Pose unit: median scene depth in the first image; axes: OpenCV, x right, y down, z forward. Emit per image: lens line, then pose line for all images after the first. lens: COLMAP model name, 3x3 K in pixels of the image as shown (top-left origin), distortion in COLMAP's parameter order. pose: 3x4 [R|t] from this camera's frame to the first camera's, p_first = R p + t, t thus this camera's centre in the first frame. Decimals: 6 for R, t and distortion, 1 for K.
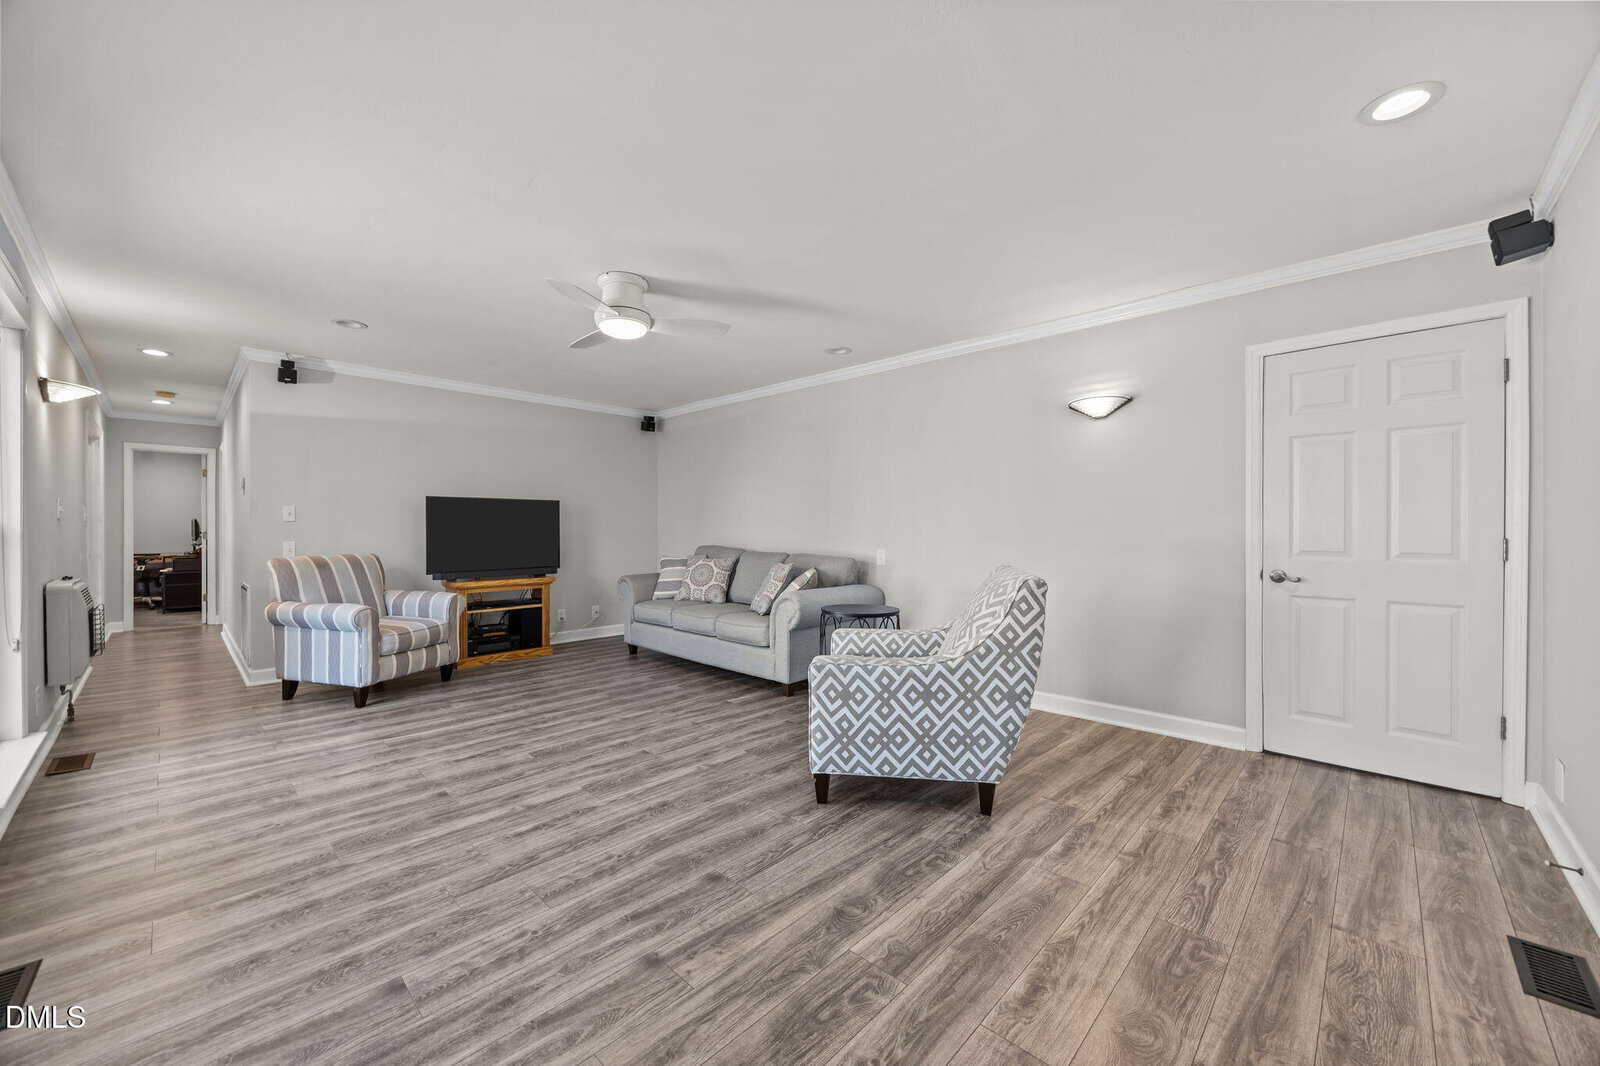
lens RADIAL K [[605.0, 0, 800.0], [0, 605.0, 533.0], [0, 0, 1]] dist [-0.004868, -0.000169]
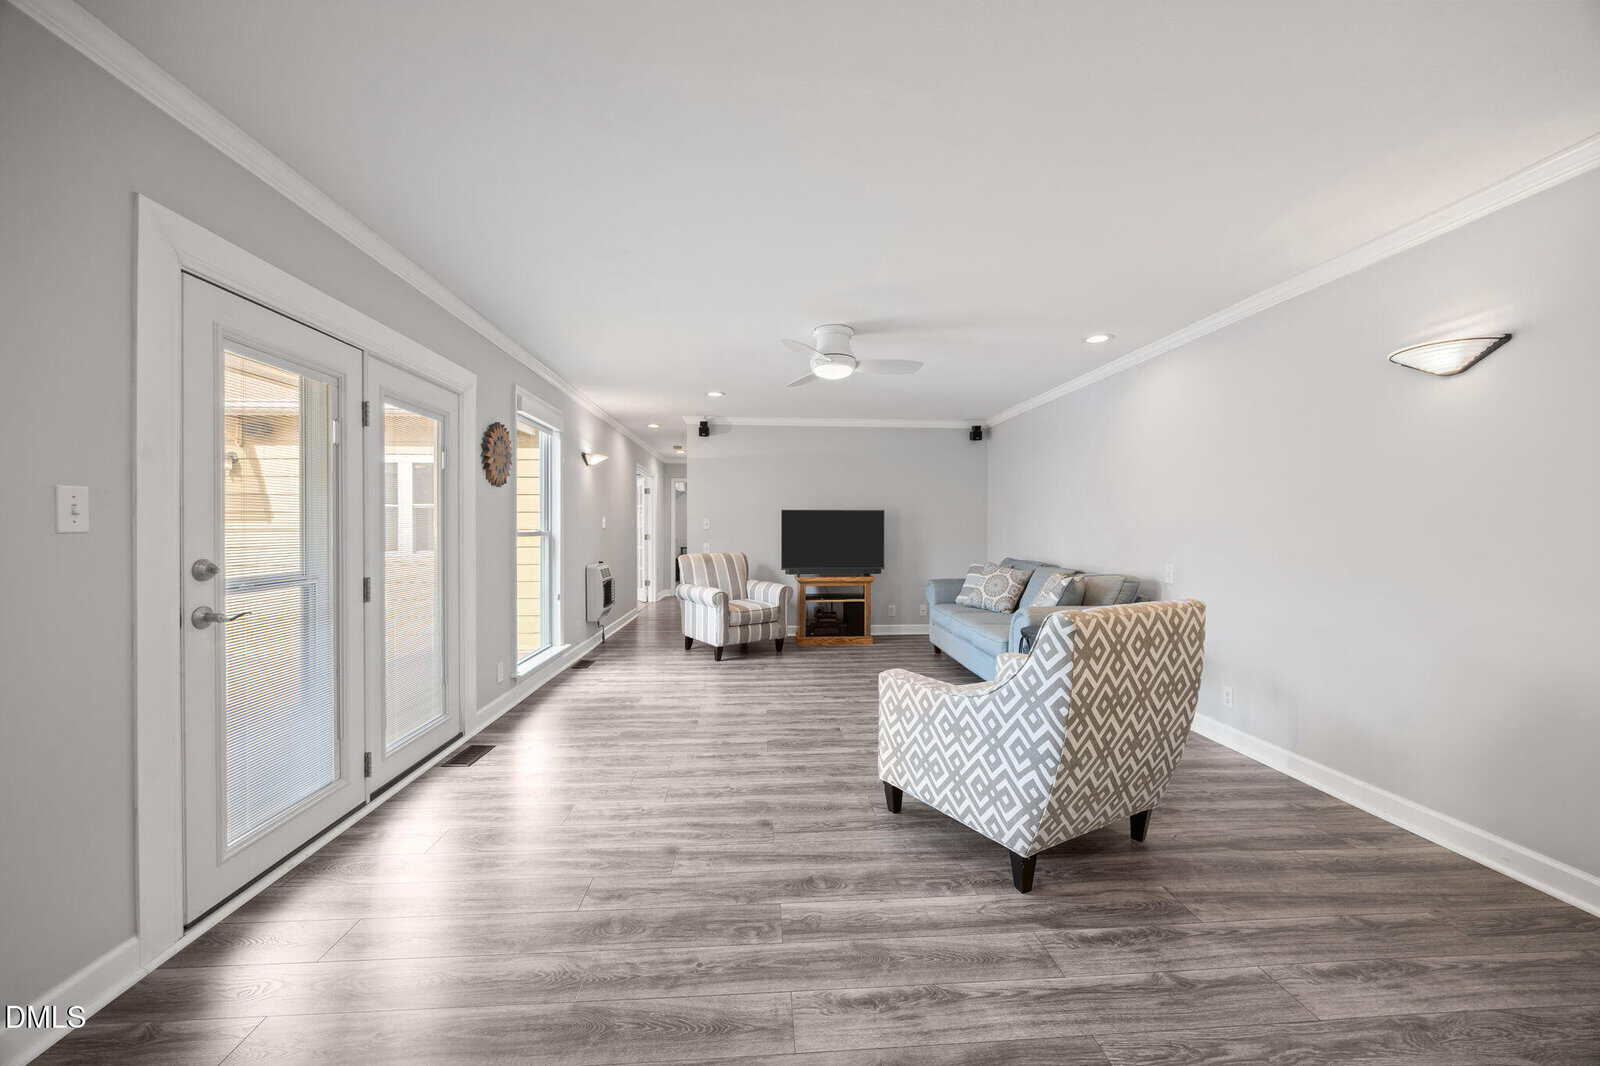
lens RADIAL K [[605.0, 0, 800.0], [0, 605.0, 533.0], [0, 0, 1]] dist [-0.004868, -0.000169]
pose [[0.741642, 0.005534, -0.670773, 0.460906], [-0.006424, 0.999979, 0.001148, -0.020400], [0.670765, 0.003457, 0.741662, 0.072875]]
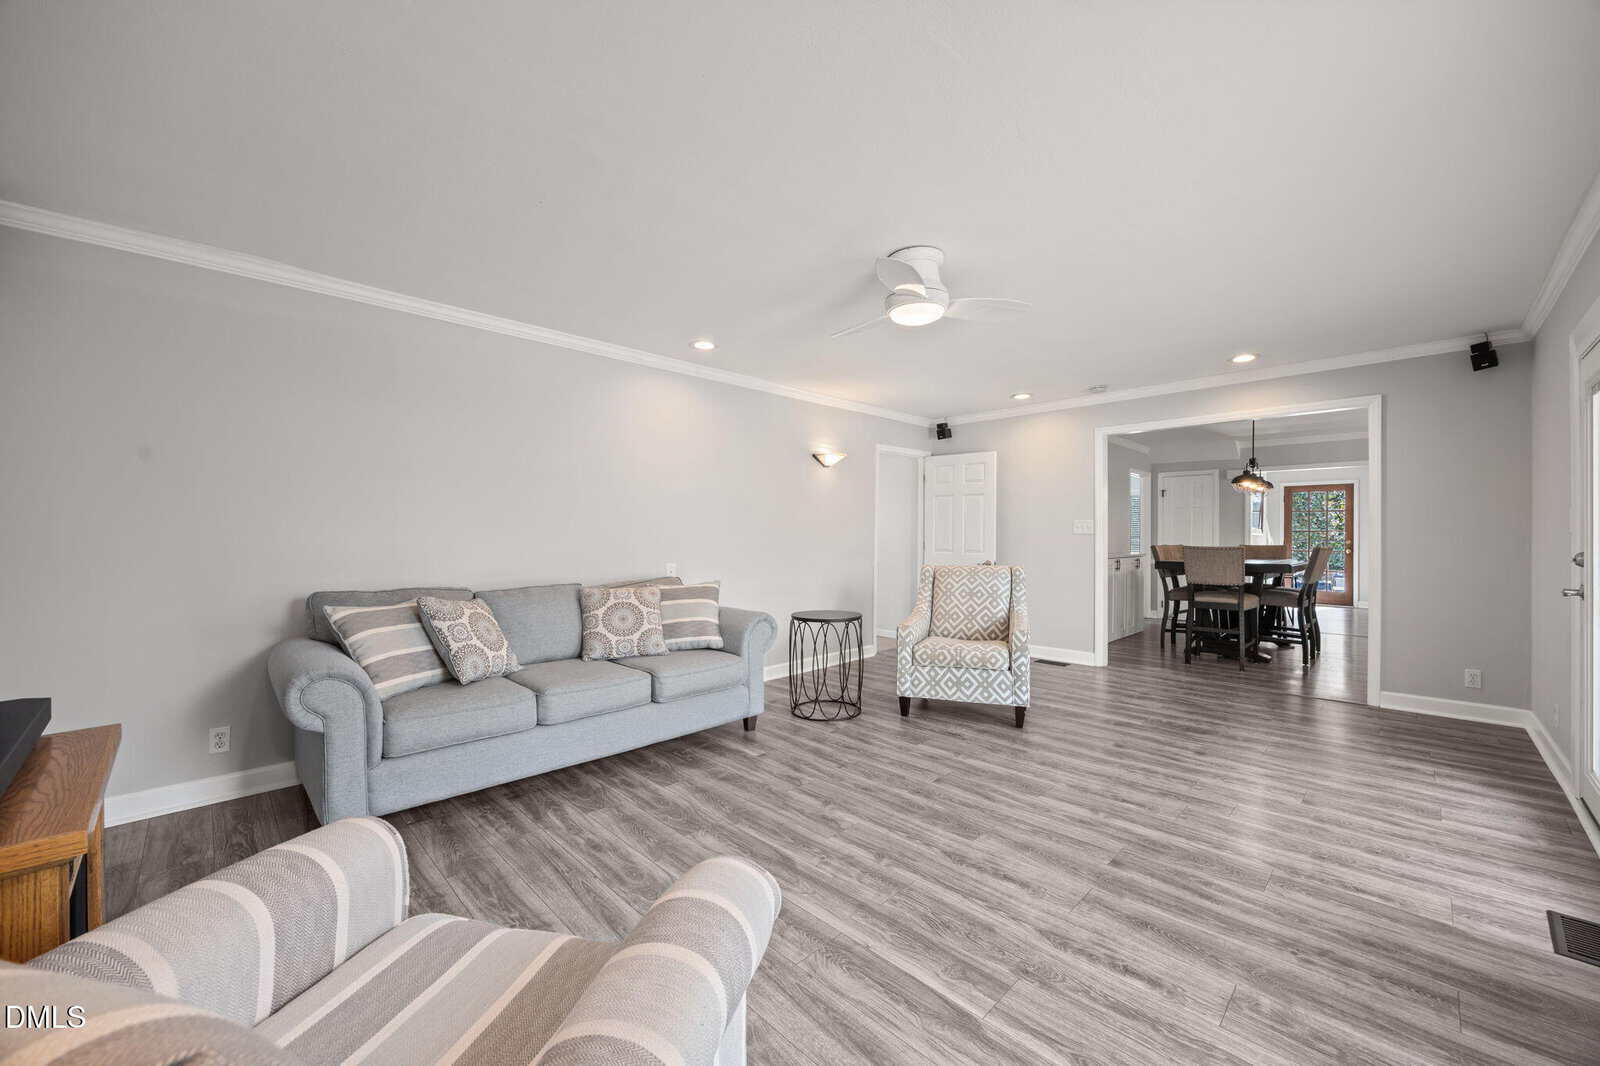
lens RADIAL K [[605.0, 0, 800.0], [0, 605.0, 533.0], [0, 0, 1]] dist [-0.004868, -0.000169]
pose [[0.036441, 0.005008, 0.999323, -1.181884], [0.008607, 0.999949, -0.005325, -0.025473], [-0.999299, 0.008795, 0.036396, 1.141075]]
